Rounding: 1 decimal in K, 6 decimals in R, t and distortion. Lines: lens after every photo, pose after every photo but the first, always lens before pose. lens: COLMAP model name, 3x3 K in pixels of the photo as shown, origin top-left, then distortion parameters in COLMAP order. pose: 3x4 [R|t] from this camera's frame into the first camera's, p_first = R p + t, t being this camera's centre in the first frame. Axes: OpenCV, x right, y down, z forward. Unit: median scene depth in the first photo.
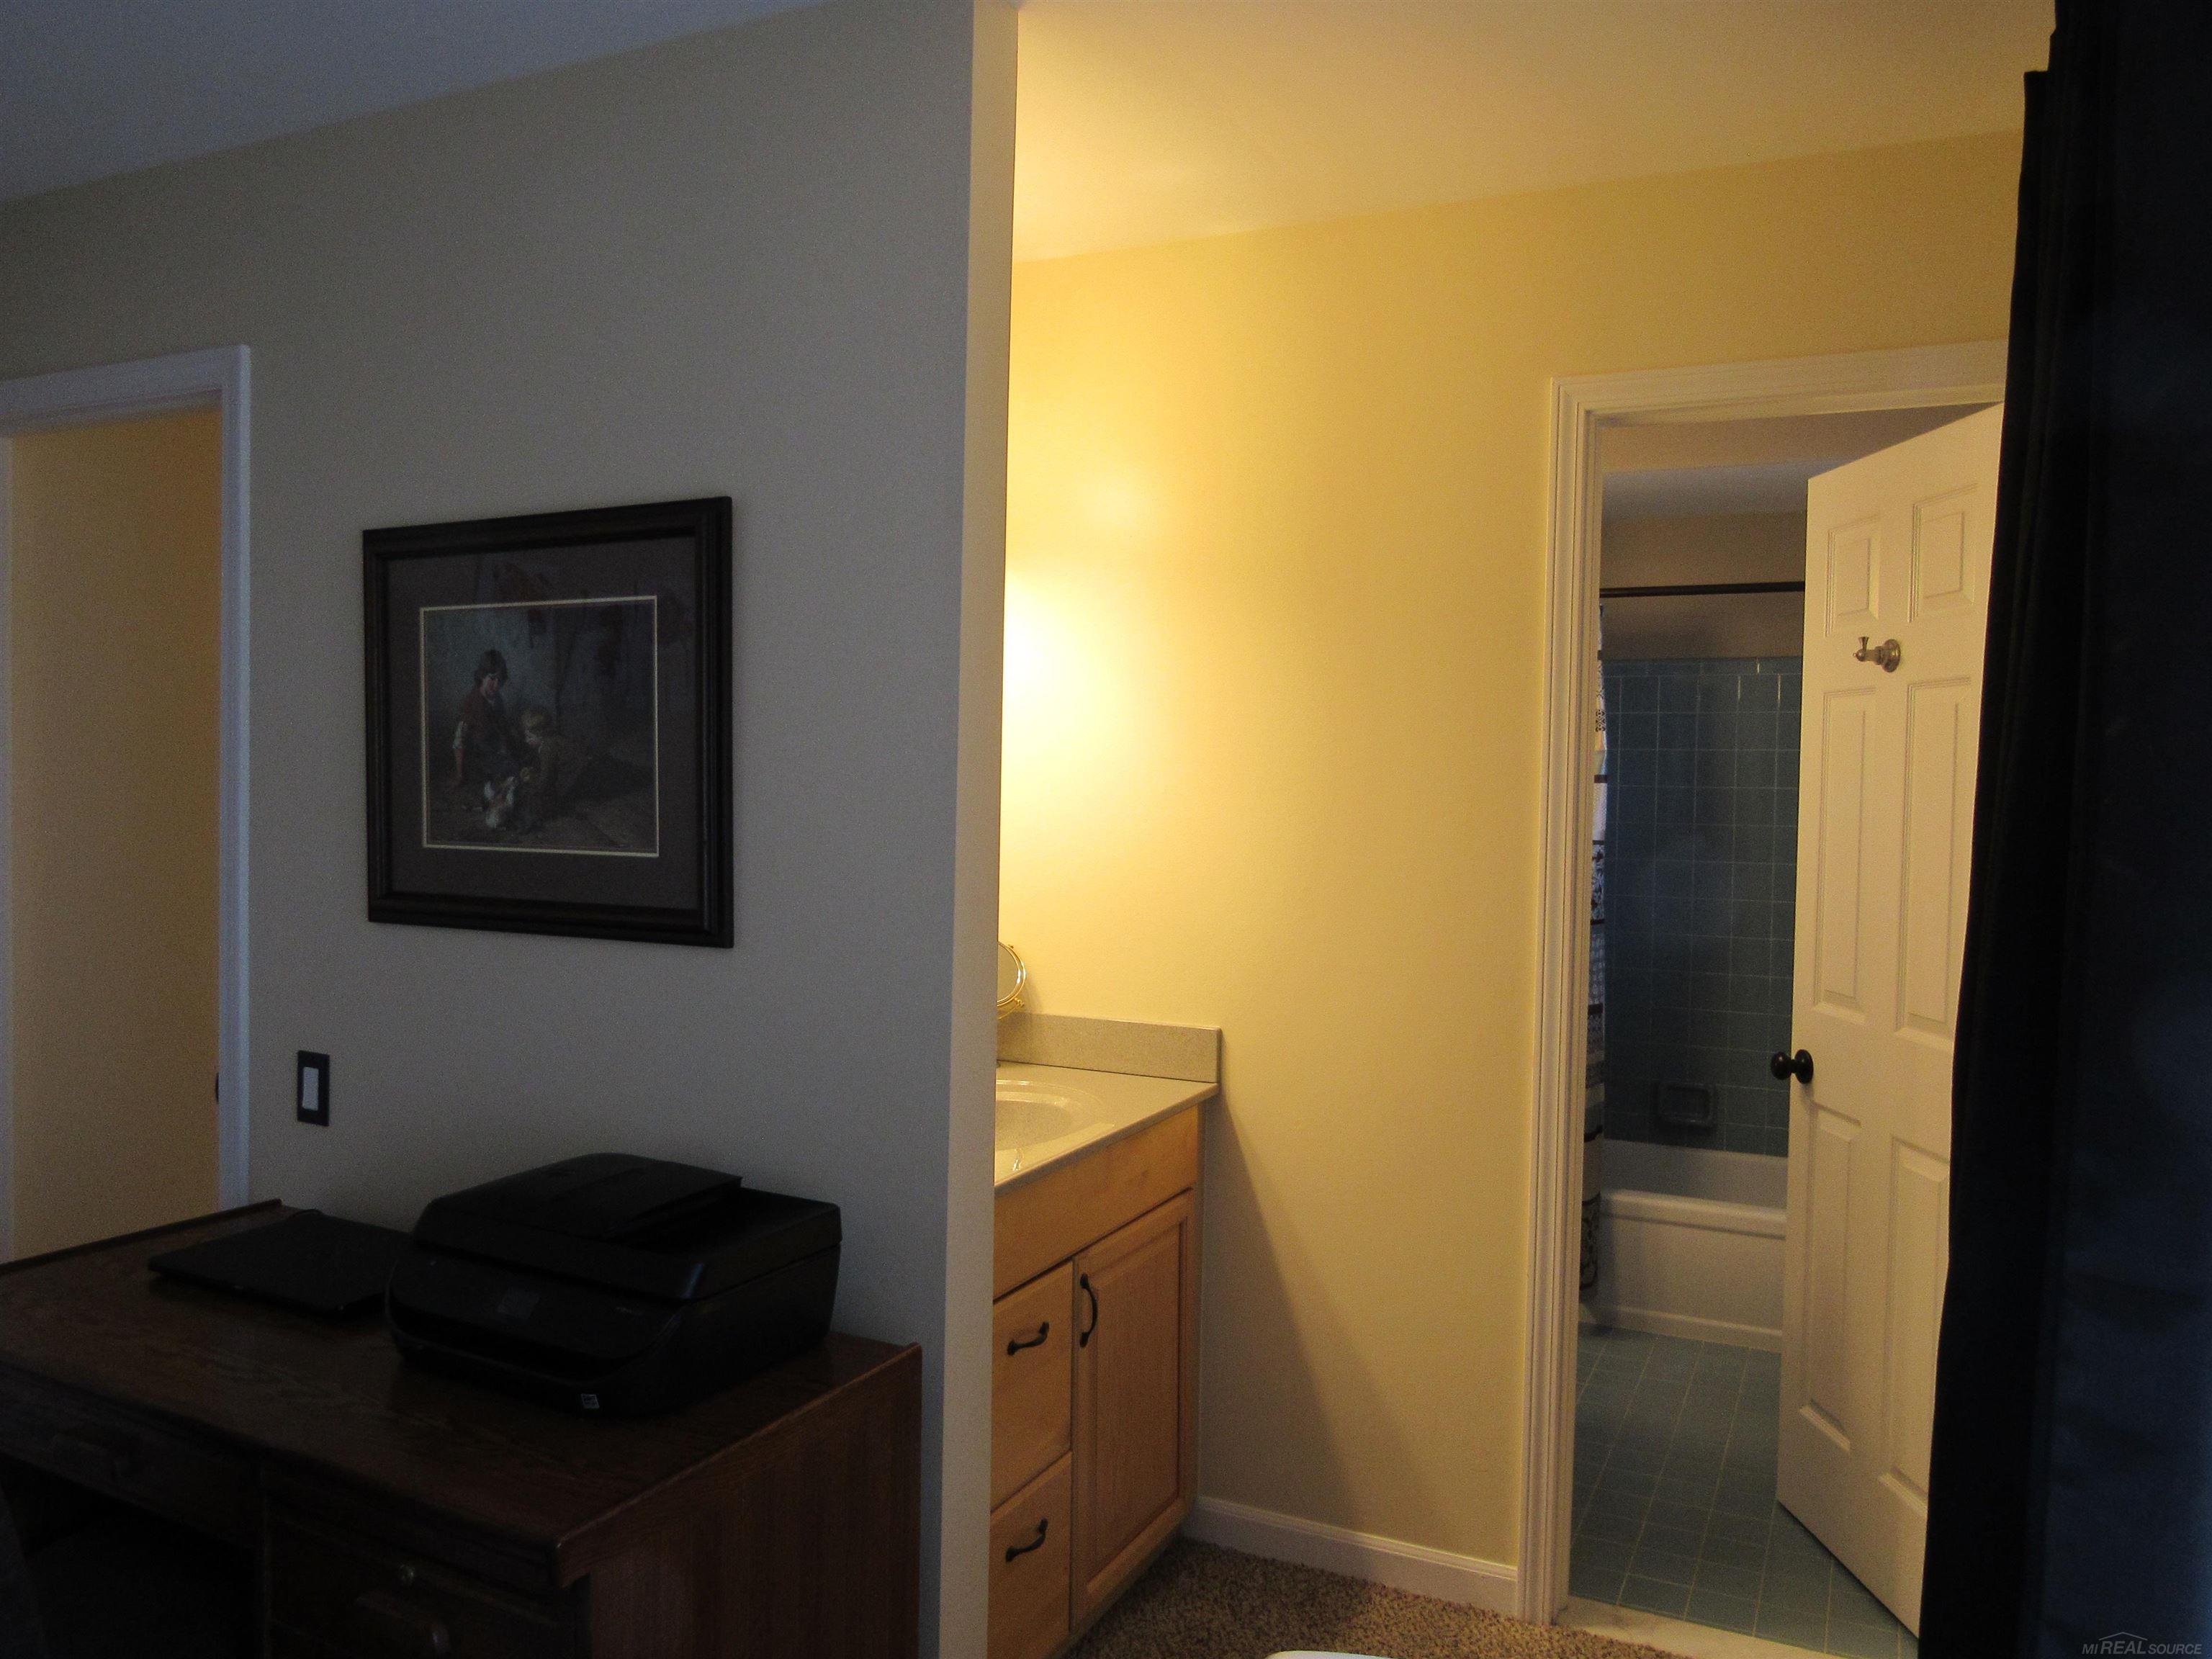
lens RADIAL K [[1575.8, 0, 1111.5], [0, 1575.8, 828.1], [0, 0, 1]] dist [-0.031122, 0.017195]
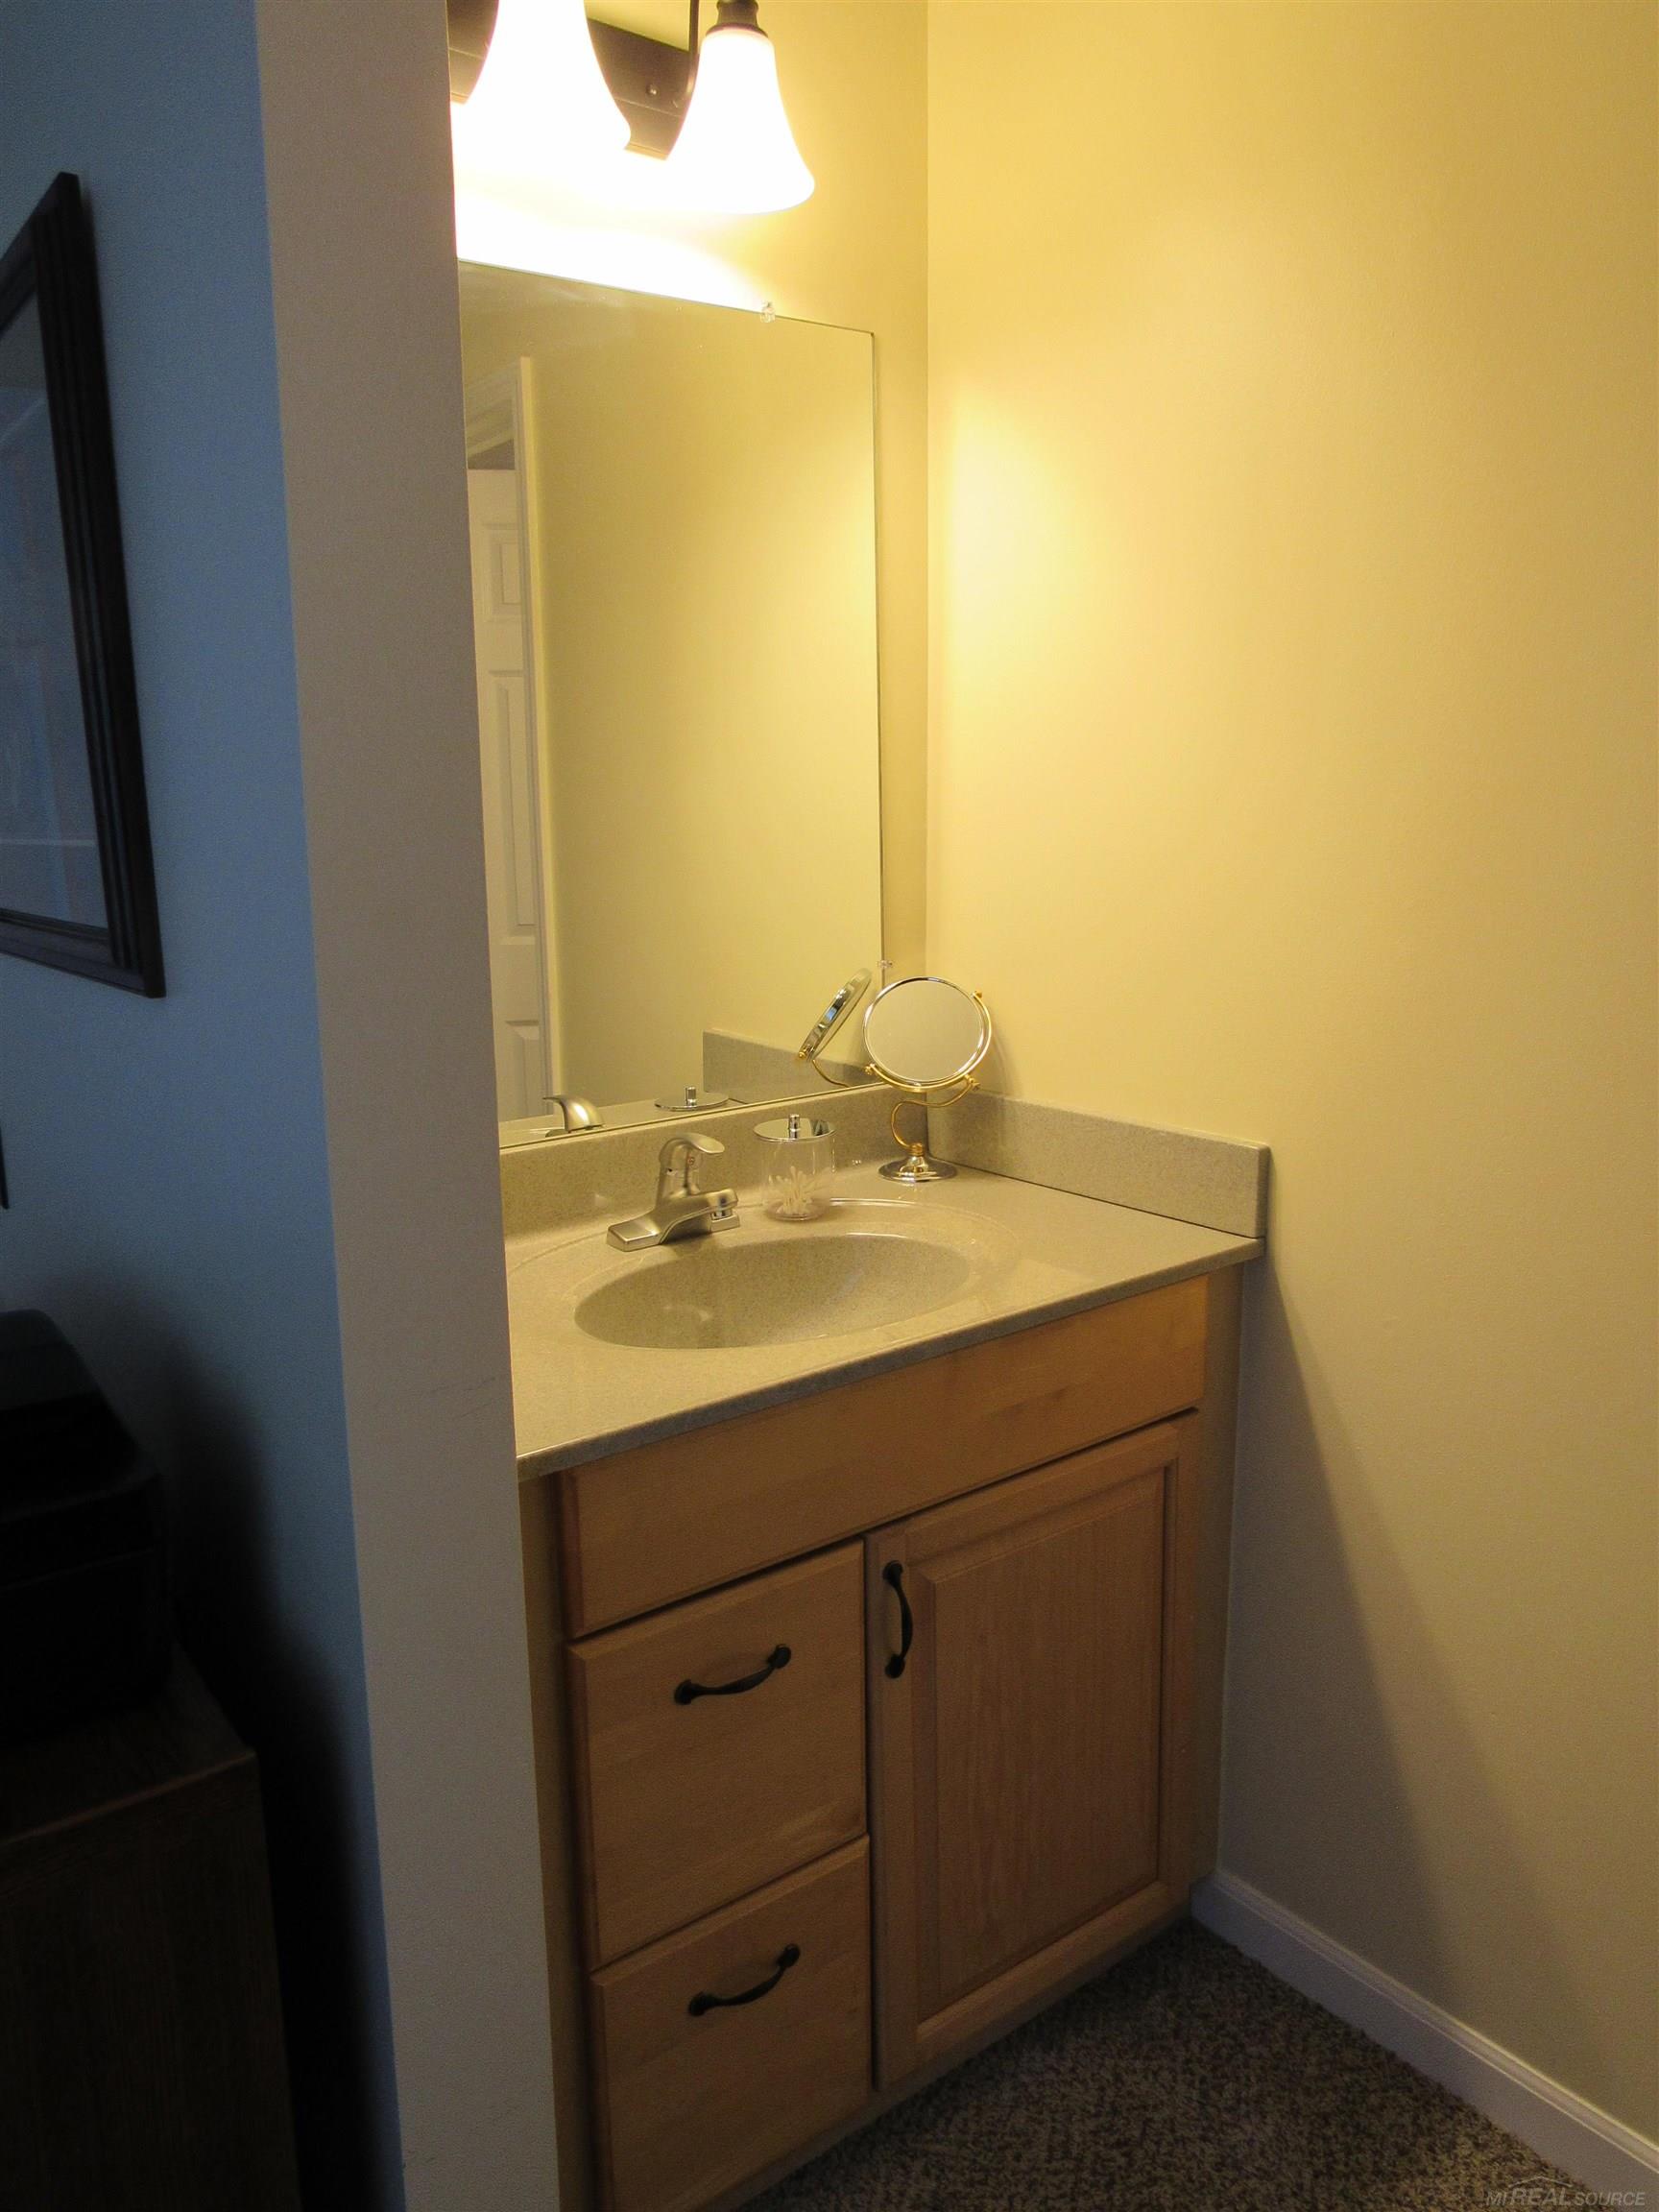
lens RADIAL K [[1575.8, 0, 867.1], [0, 1575.8, 1100.2], [0, 0, 1]] dist [-0.031122, 0.017195]
pose [[0.899862, 0.055926, -0.432574, 0.196051], [0.013720, 0.987626, 0.156228, 0.018896], [0.435958, -0.146518, 0.887960, 0.448048]]
